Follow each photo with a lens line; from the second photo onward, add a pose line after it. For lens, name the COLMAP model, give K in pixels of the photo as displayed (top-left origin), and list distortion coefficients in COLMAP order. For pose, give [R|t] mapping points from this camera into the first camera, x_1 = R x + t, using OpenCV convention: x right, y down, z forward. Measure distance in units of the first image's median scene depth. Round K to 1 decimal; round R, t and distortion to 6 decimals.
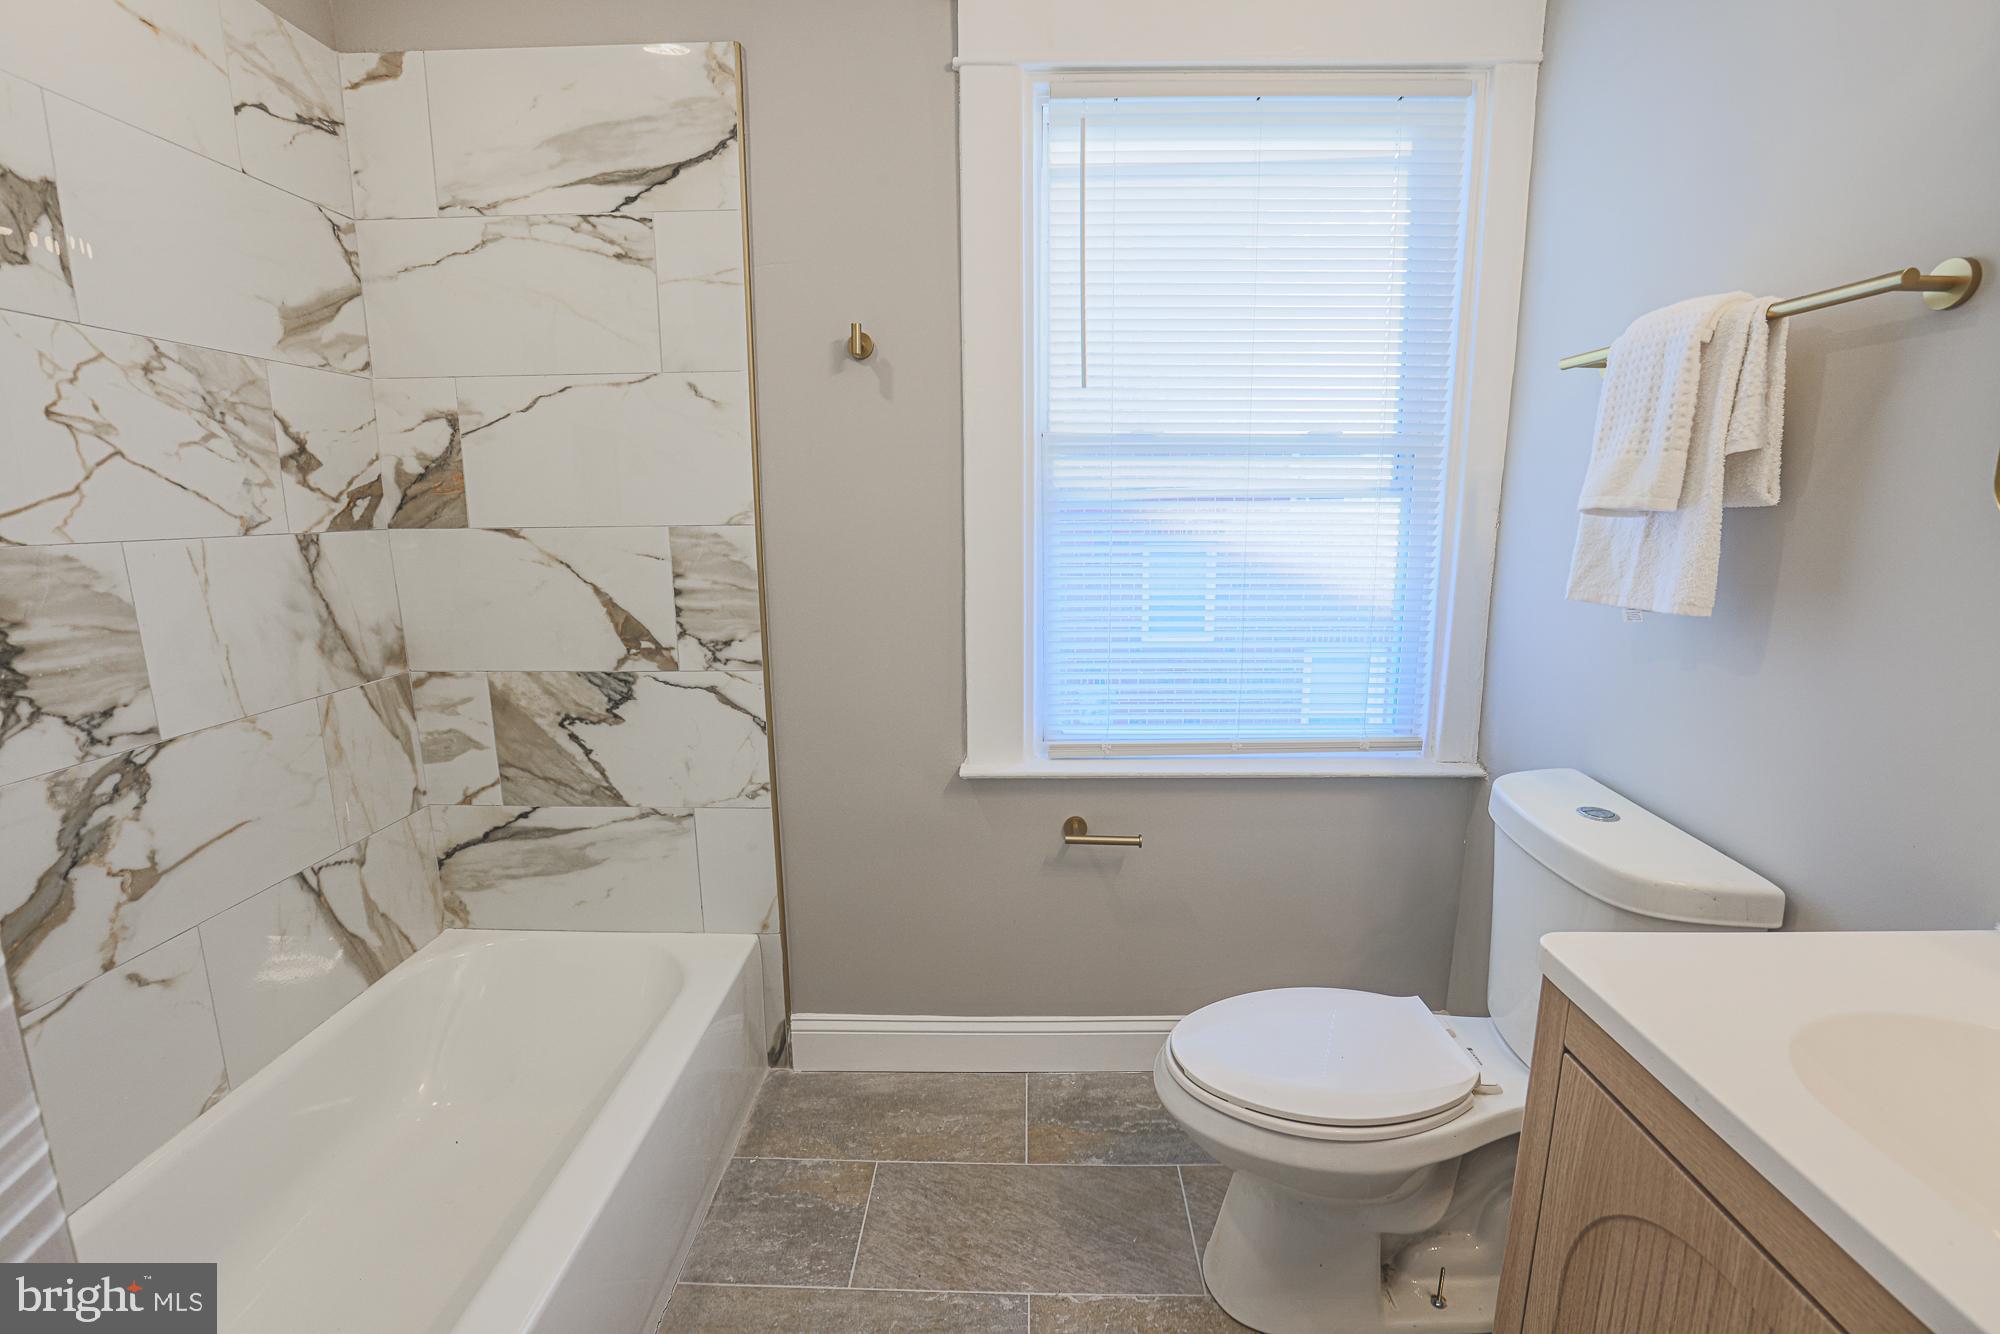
lens RADIAL K [[936.9, 0, 1000.0], [0, 936.9, 667.0], [0, 0, 1]] dist [-0.053236, 0.023005]
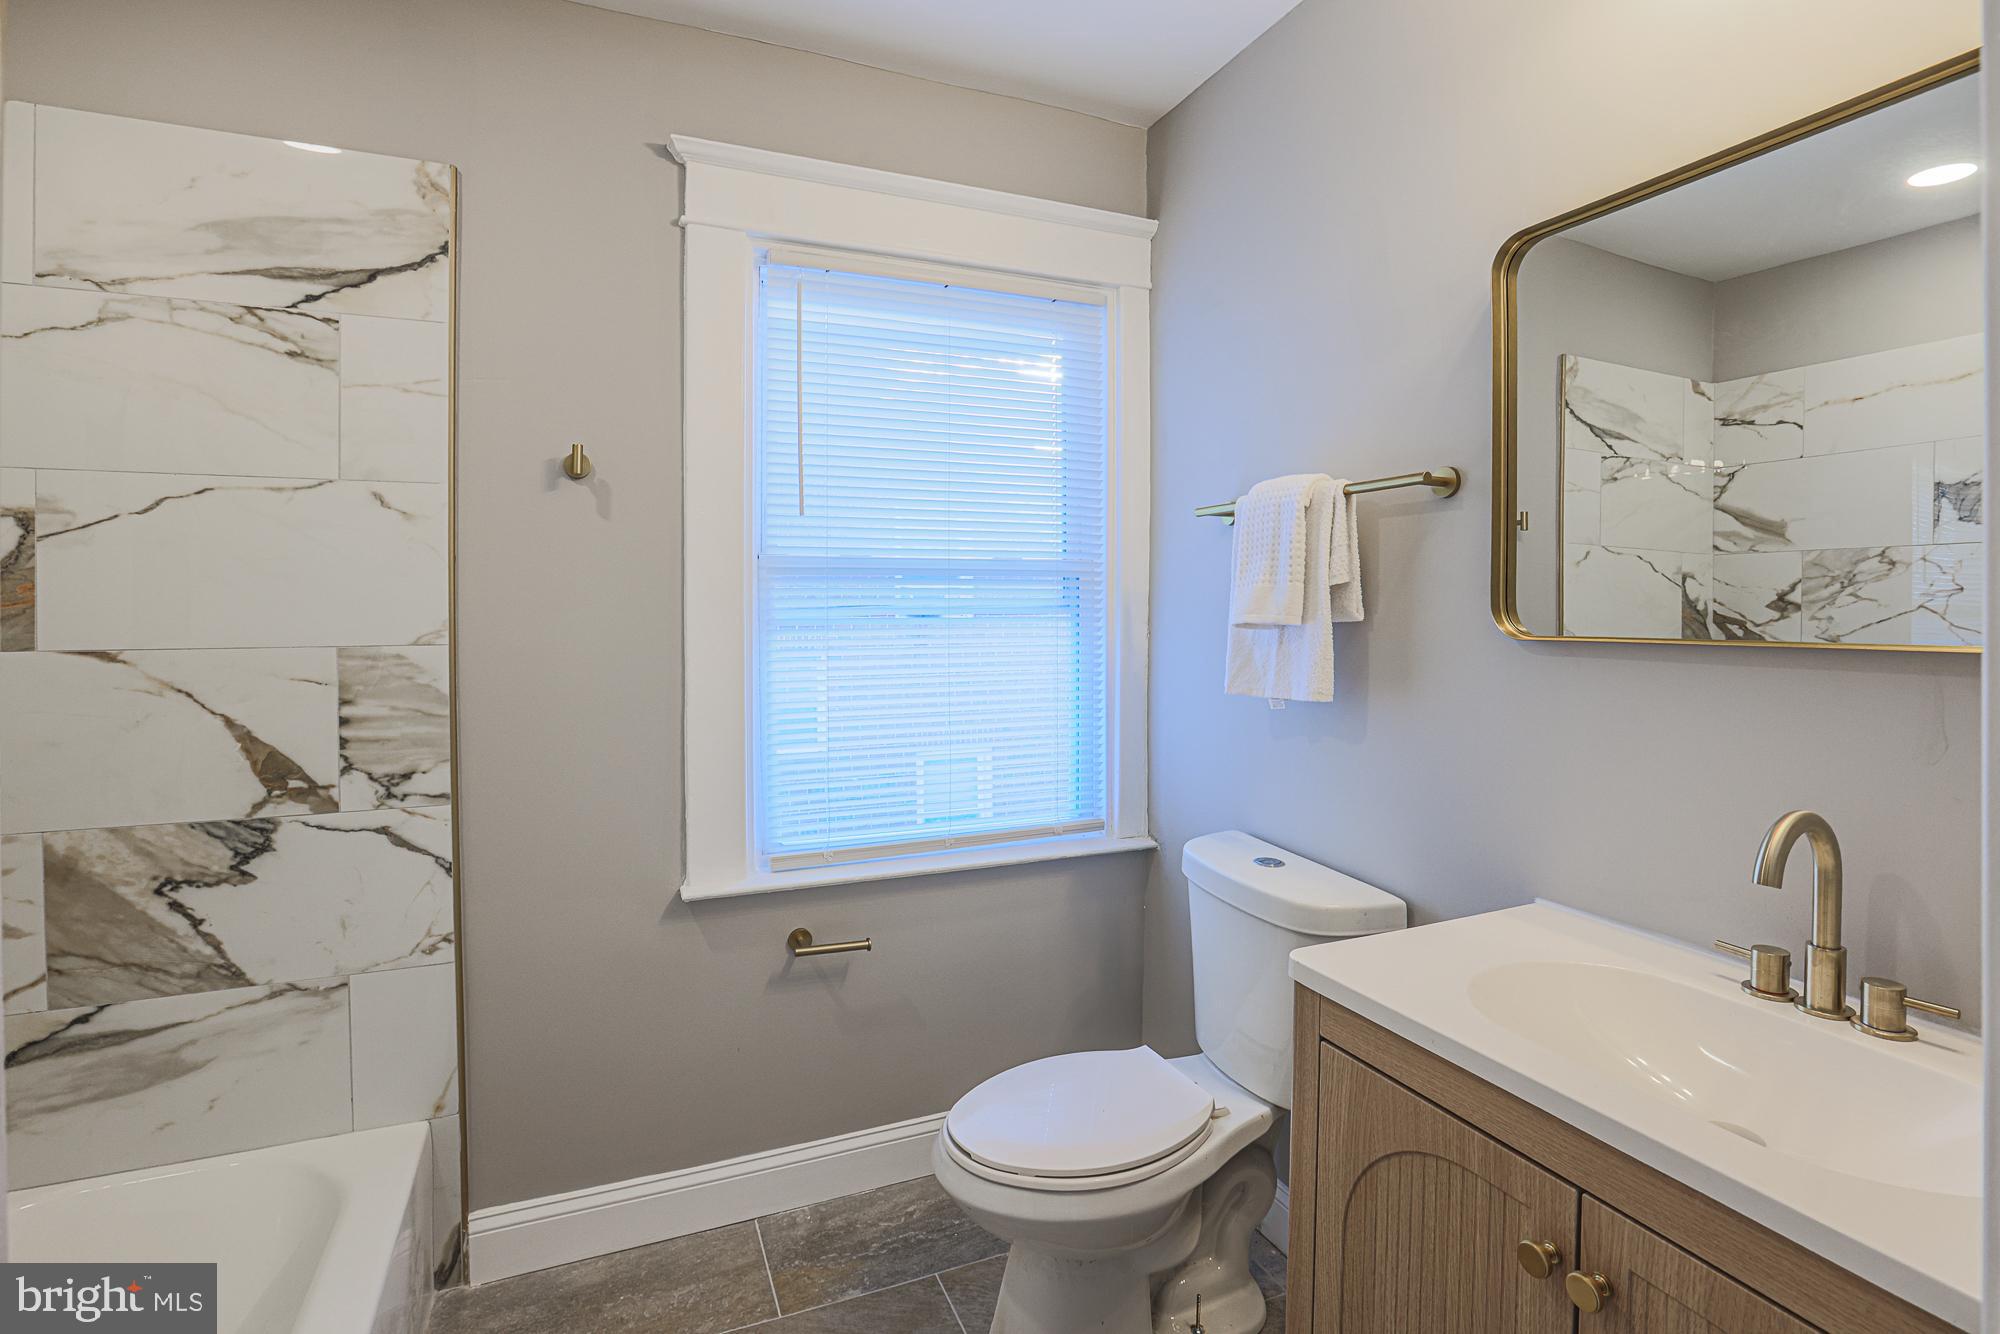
lens RADIAL K [[929.9, 0, 994.5], [0, 929.9, 608.5], [0, 0, 1]] dist [-0.038473, 0.012462]
pose [[0.919562, 0.001598, 0.392943, -0.123882], [0.069243, 0.983685, -0.166041, 0.001275], [-0.386797, 0.179894, 0.904448, -0.041493]]
